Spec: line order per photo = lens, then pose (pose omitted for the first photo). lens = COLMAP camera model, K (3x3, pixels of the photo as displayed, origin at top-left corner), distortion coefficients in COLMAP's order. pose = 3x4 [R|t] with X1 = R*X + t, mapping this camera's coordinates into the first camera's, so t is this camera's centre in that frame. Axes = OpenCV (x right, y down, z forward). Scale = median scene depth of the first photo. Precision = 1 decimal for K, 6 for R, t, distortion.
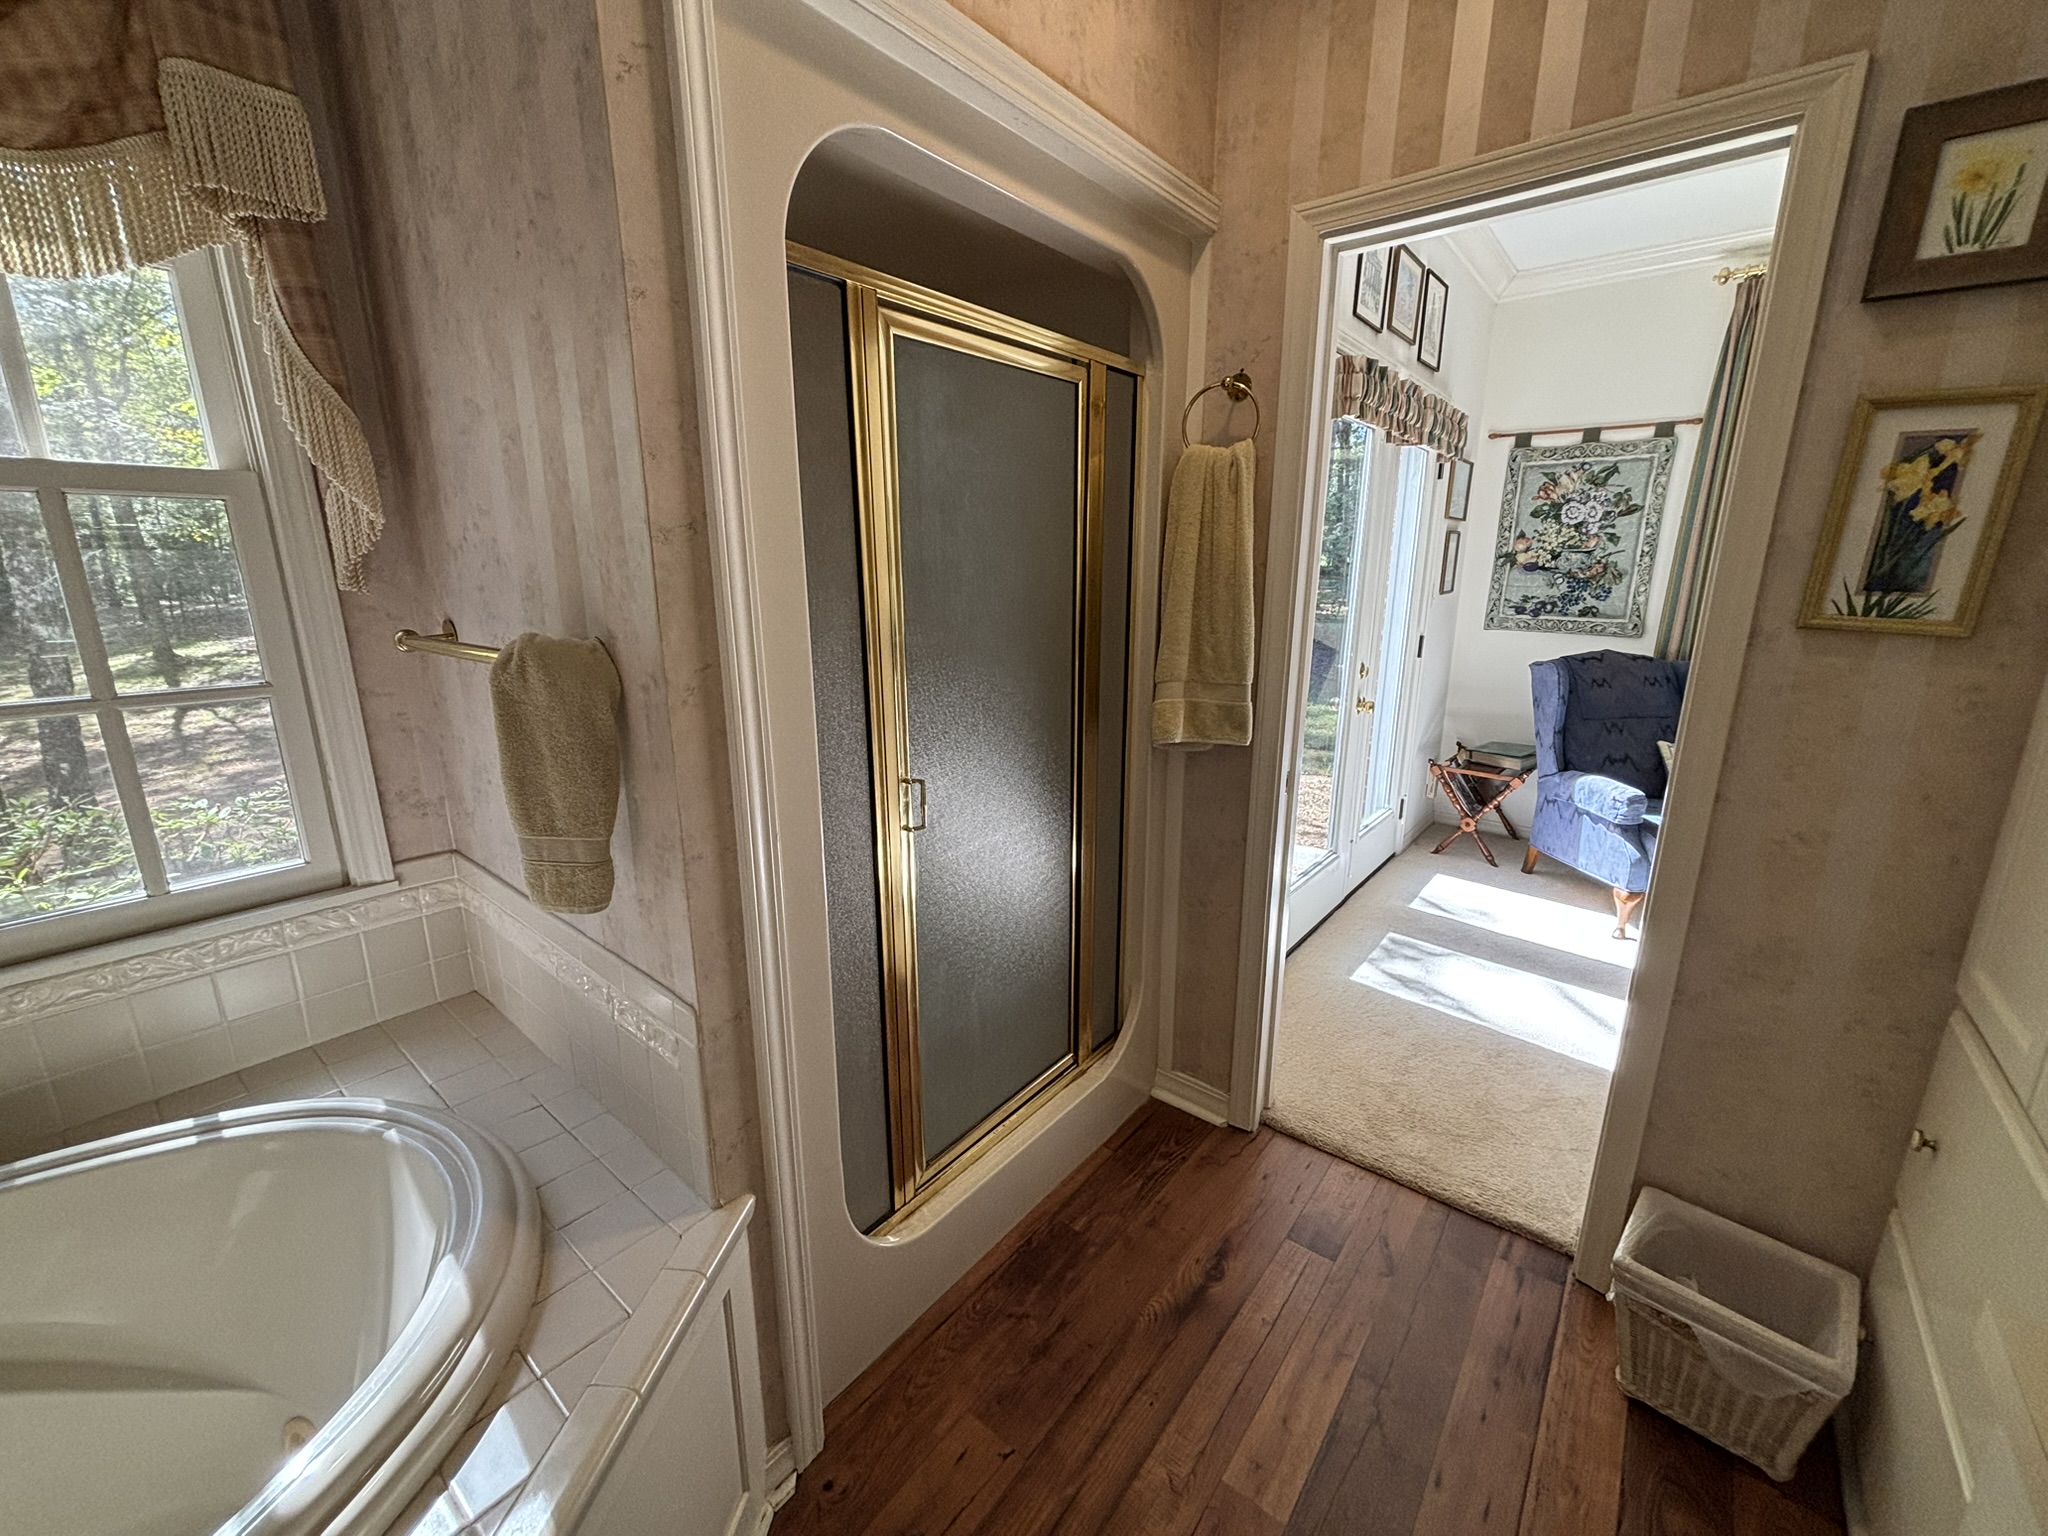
lens RADIAL K [[824.6, 0, 1024.9], [0, 824.6, 763.5], [0, 0, 1]] dist [-0.005632, 0.000197]
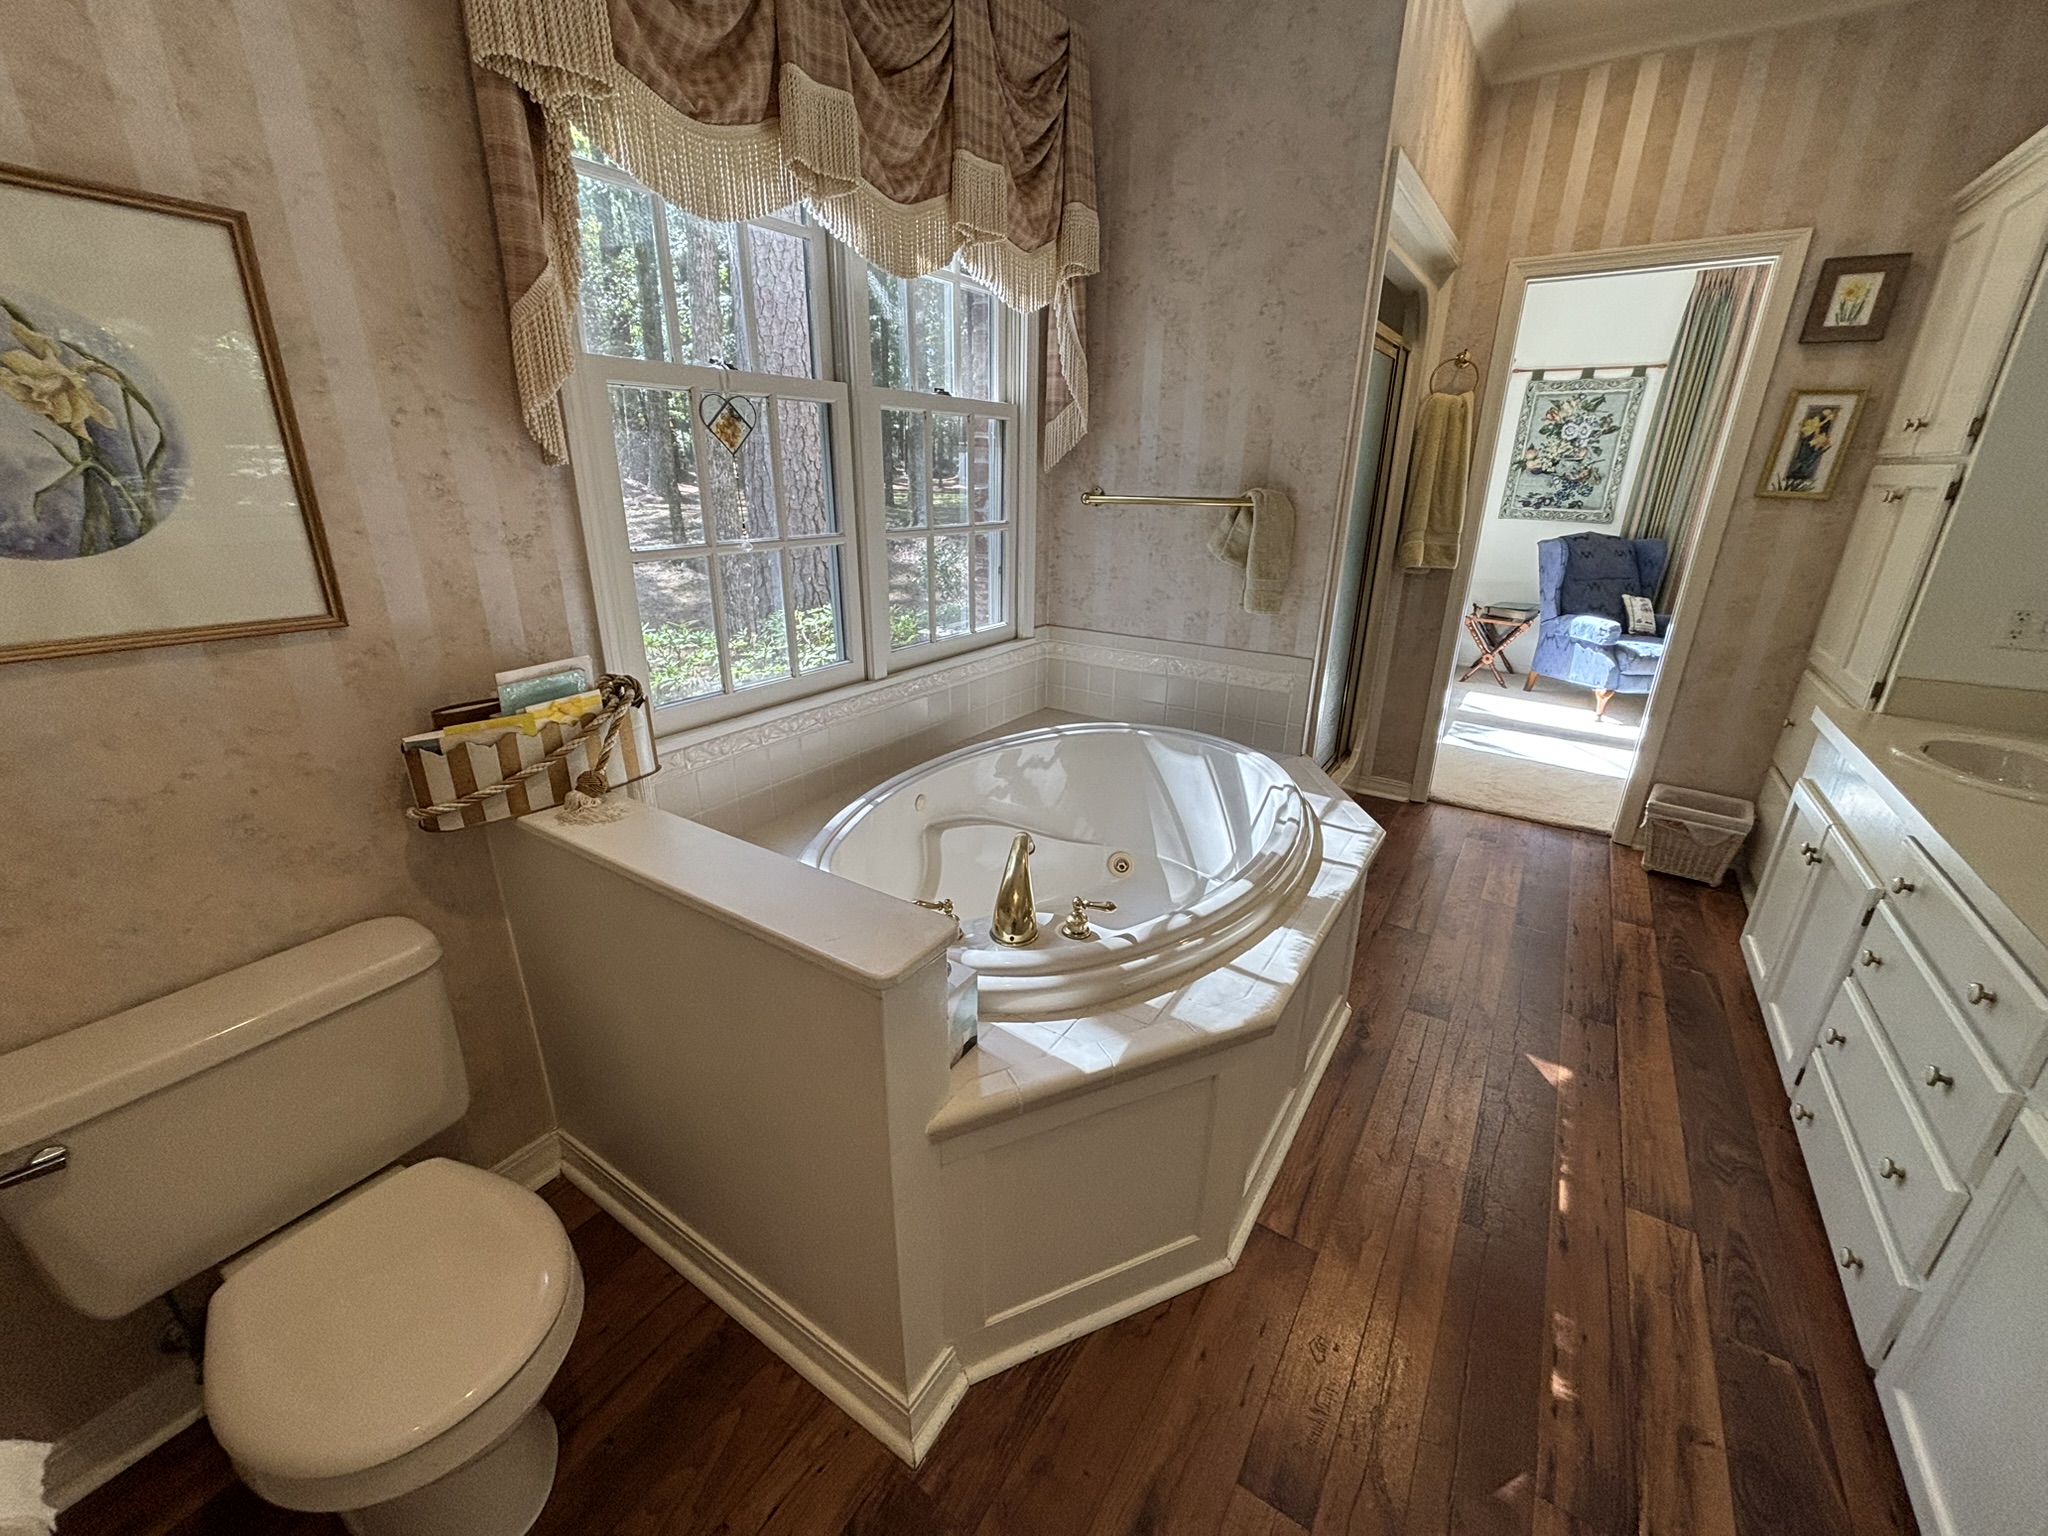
lens RADIAL K [[821.0, 0, 1015.0], [0, 821.0, 768.6], [0, 0, 1]] dist [-0.009404, 0.000653]
pose [[0.995855, -0.023021, 0.087989, -0.425918], [0.012990, 0.993519, 0.112920, 0.098533], [-0.090018, -0.111309, 0.989701, -0.362012]]
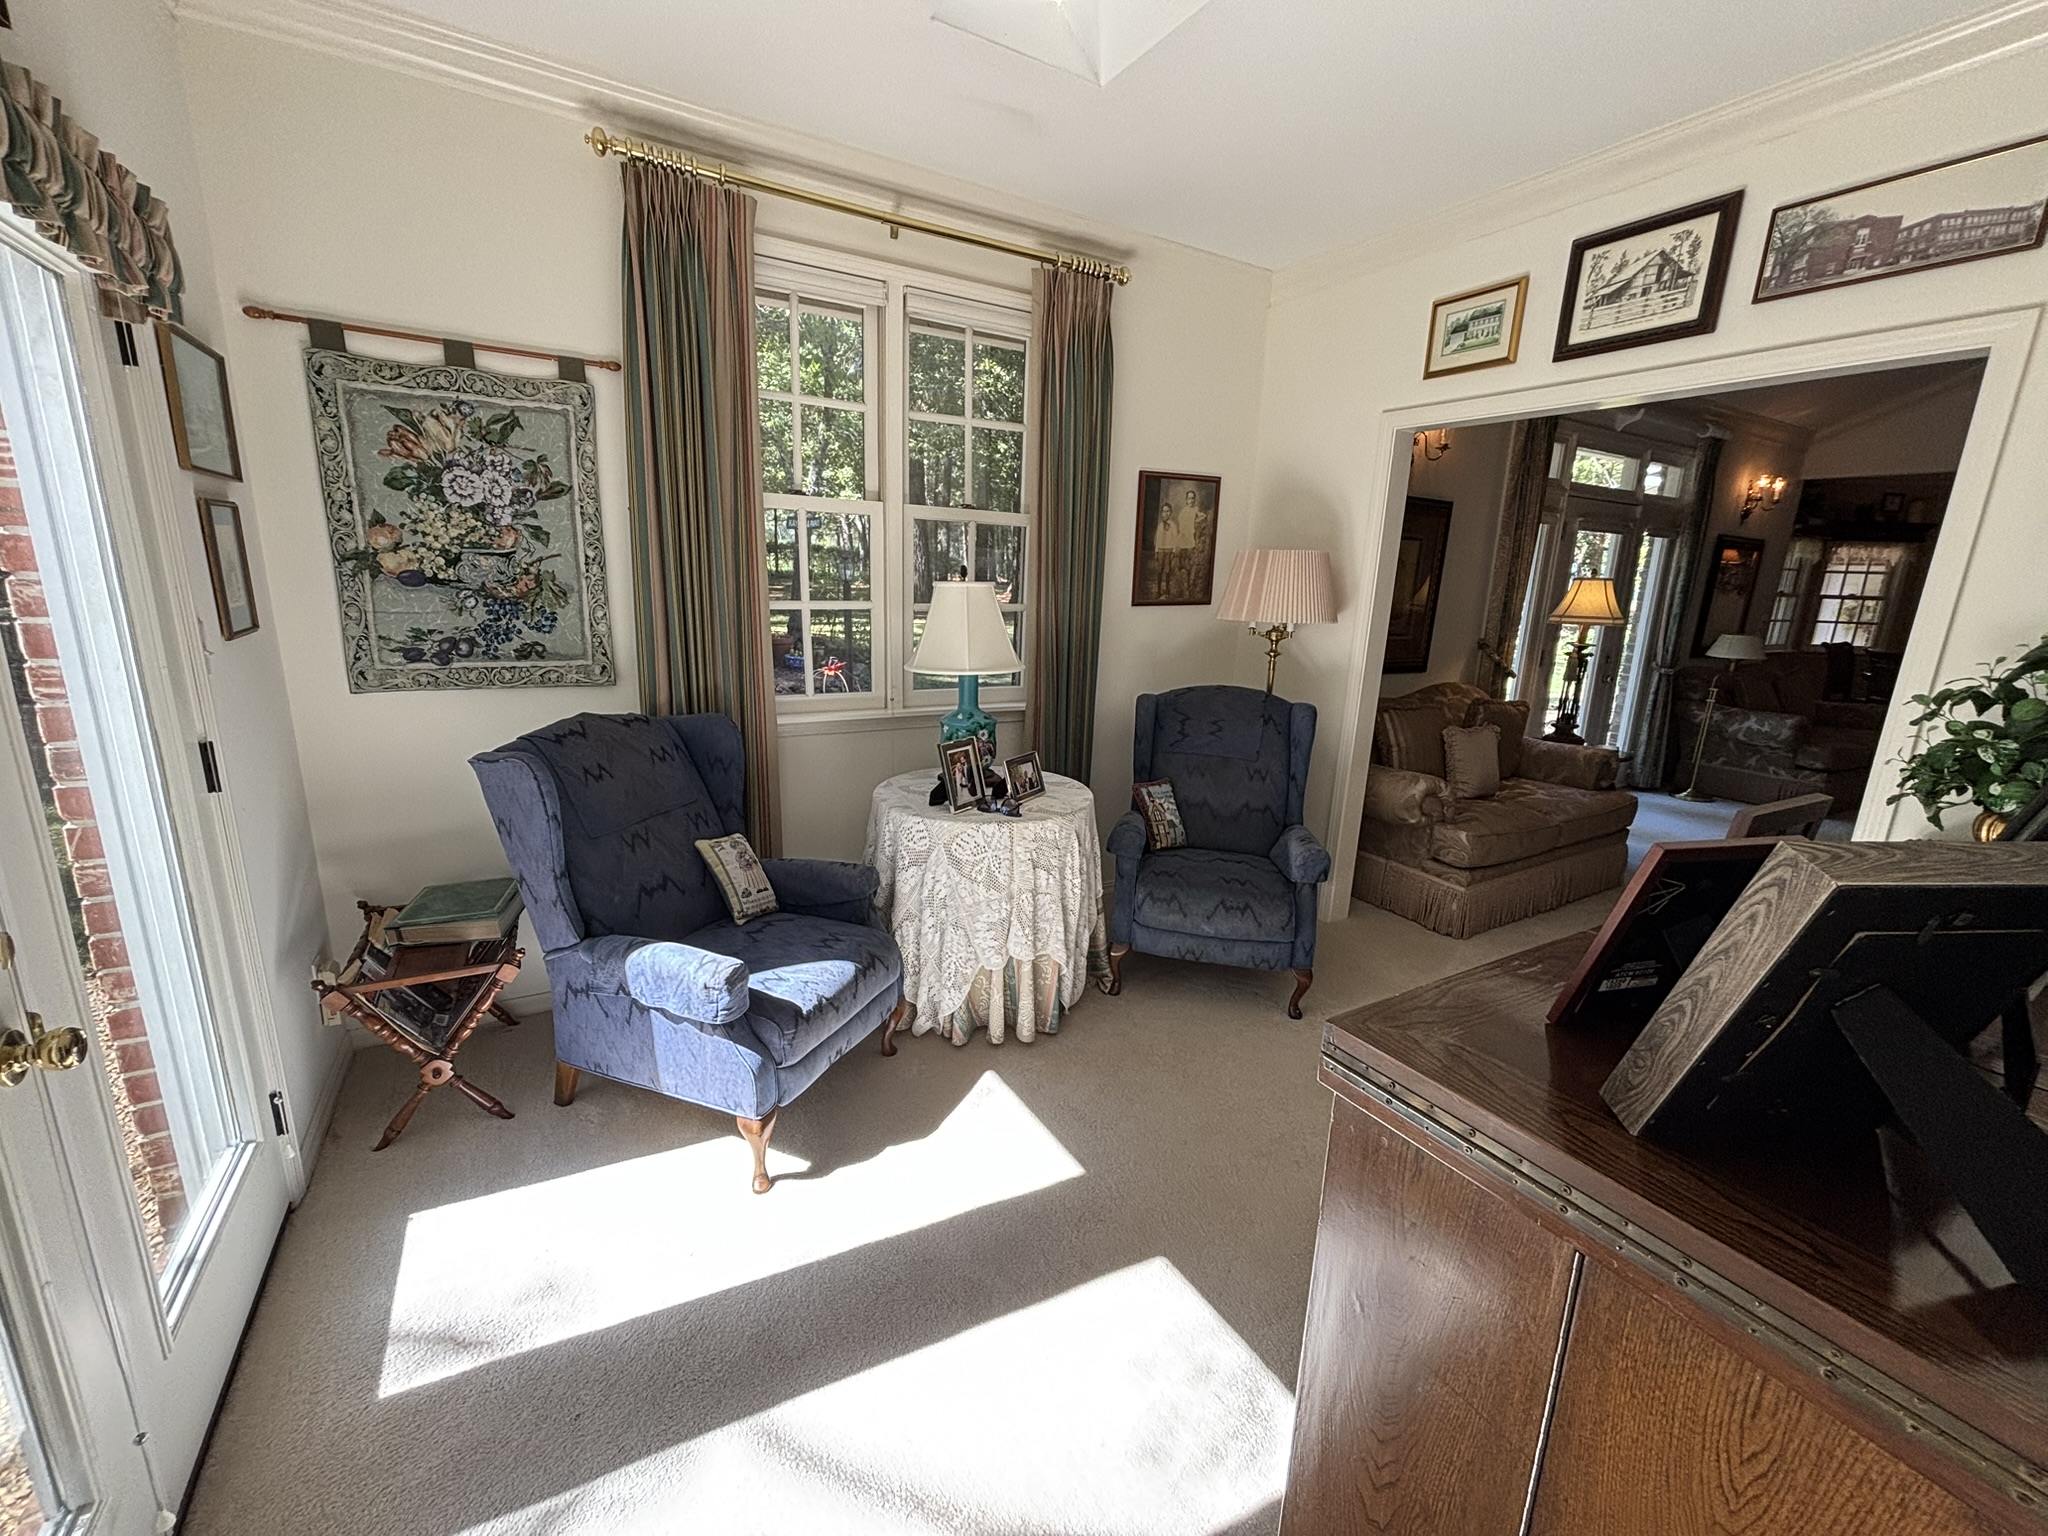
lens RADIAL K [[824.6, 0, 1024.9], [0, 824.6, 763.5], [0, 0, 1]] dist [-0.005632, 0.000197]
pose [[0.349157, -0.204694, 0.914434, 0.248478], [0.189366, 0.971129, 0.145080, -0.131993], [-0.917731, 0.122507, 0.377839, 0.468659]]
